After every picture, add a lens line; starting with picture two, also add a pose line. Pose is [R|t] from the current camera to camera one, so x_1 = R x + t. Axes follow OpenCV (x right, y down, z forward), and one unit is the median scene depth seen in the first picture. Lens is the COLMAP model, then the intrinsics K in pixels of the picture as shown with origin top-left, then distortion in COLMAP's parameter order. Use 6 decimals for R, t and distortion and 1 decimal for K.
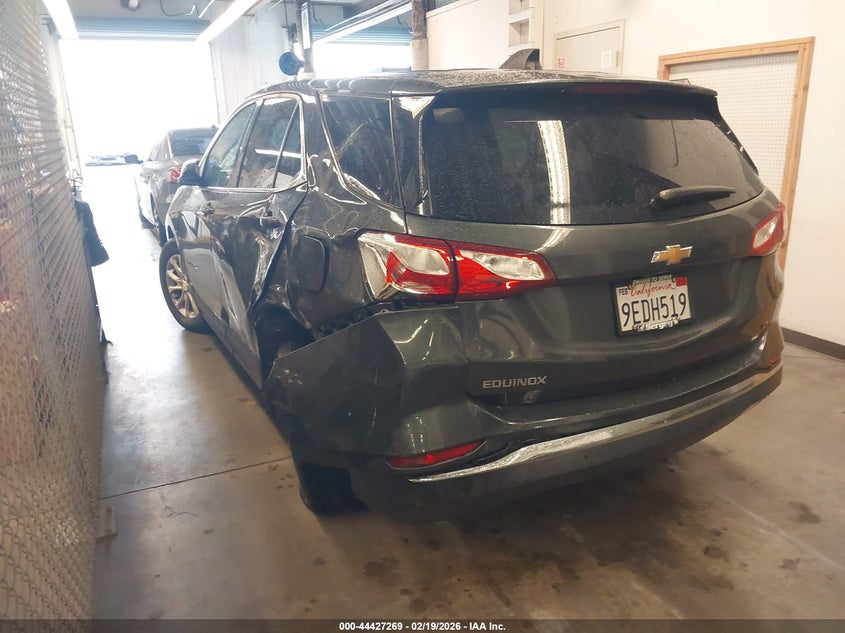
lens RADIAL K [[648.5, 0, 422.5], [0, 648.5, 316.5], [0, 0, 1]] dist [-0.002088, -0.002610]
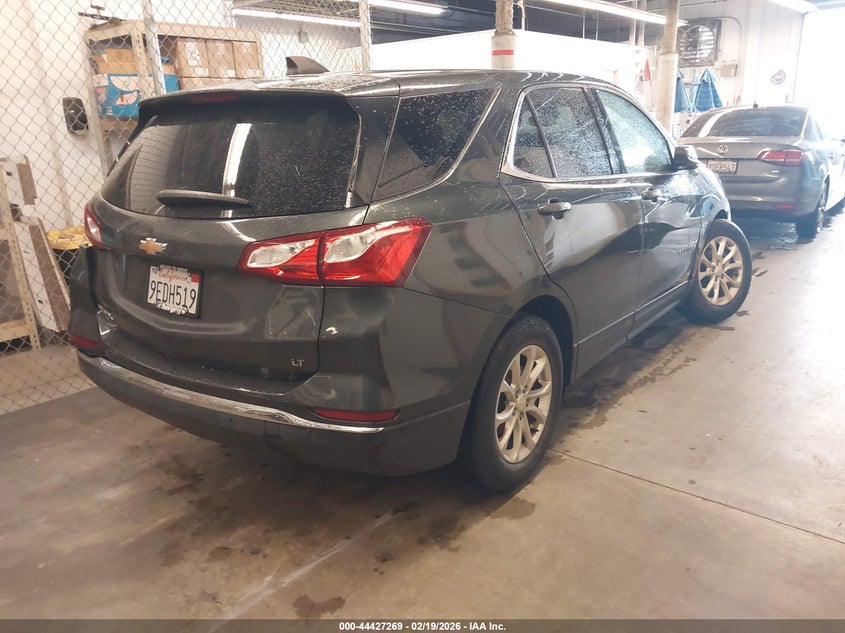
lens RADIAL K [[648.5, 0, 422.5], [0, 648.5, 316.5], [0, 0, 1]] dist [-0.002088, -0.002610]
pose [[0.461513, 0.270945, -0.844745, 1.509175], [-0.233568, 0.955734, 0.178937, -0.276060], [0.855834, 0.114724, 0.504368, 0.792570]]
